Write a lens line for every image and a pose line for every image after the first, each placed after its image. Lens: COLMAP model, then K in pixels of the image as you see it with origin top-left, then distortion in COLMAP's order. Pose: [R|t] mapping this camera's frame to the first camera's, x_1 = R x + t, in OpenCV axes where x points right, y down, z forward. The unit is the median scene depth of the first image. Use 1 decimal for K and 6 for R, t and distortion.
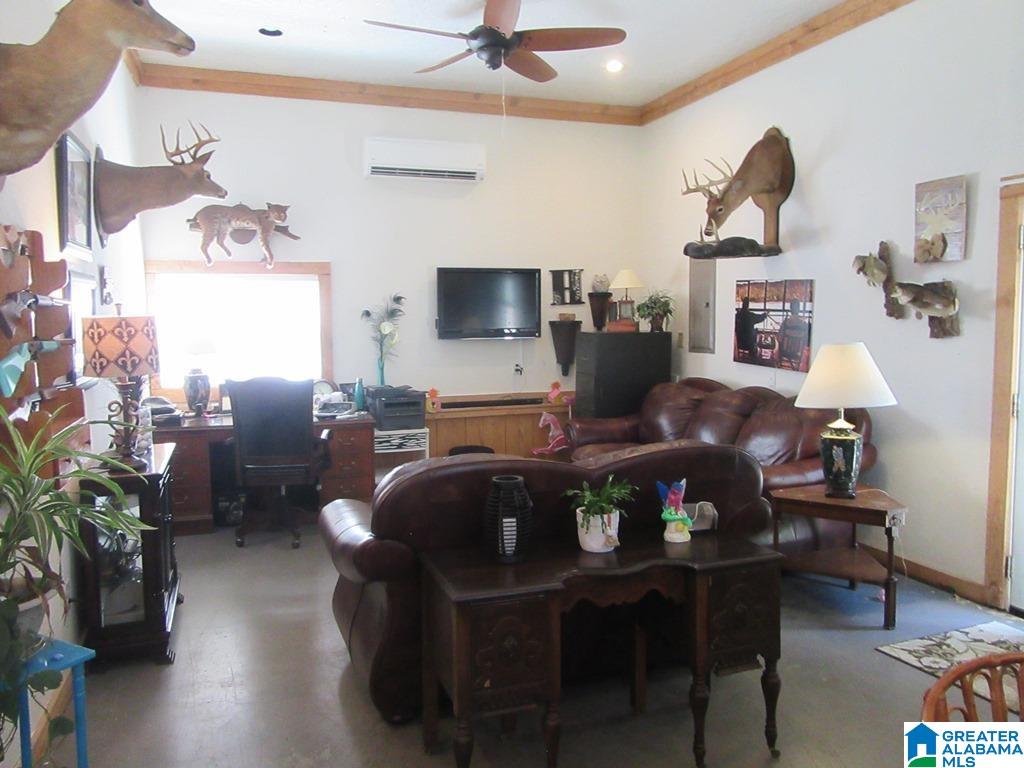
lens RADIAL K [[774.4, 0, 515.7], [0, 774.4, 382.0], [0, 0, 1]] dist [0.003582, -0.001420]
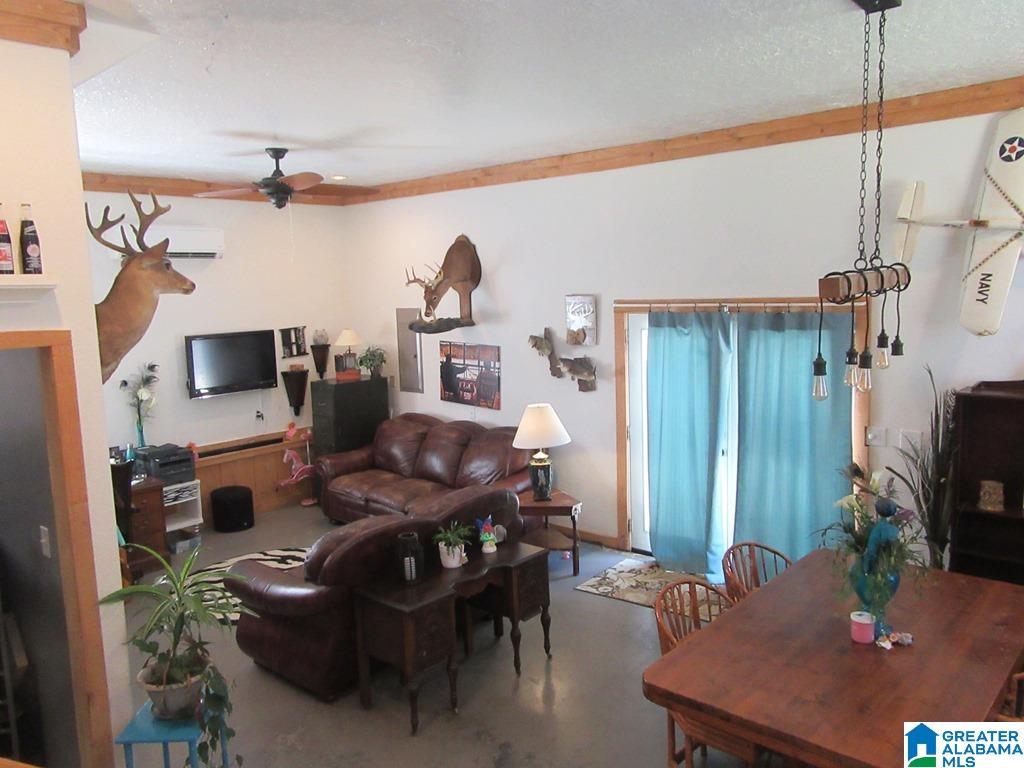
lens RADIAL K [[774.4, 0, 509.4], [0, 774.4, 384.7], [0, 0, 1]] dist [0.003582, -0.001420]
pose [[0.879608, -0.082346, 0.468519, -0.282933], [0.065343, 0.996483, 0.052464, -0.134936], [-0.471191, -0.015533, 0.881894, -0.287004]]
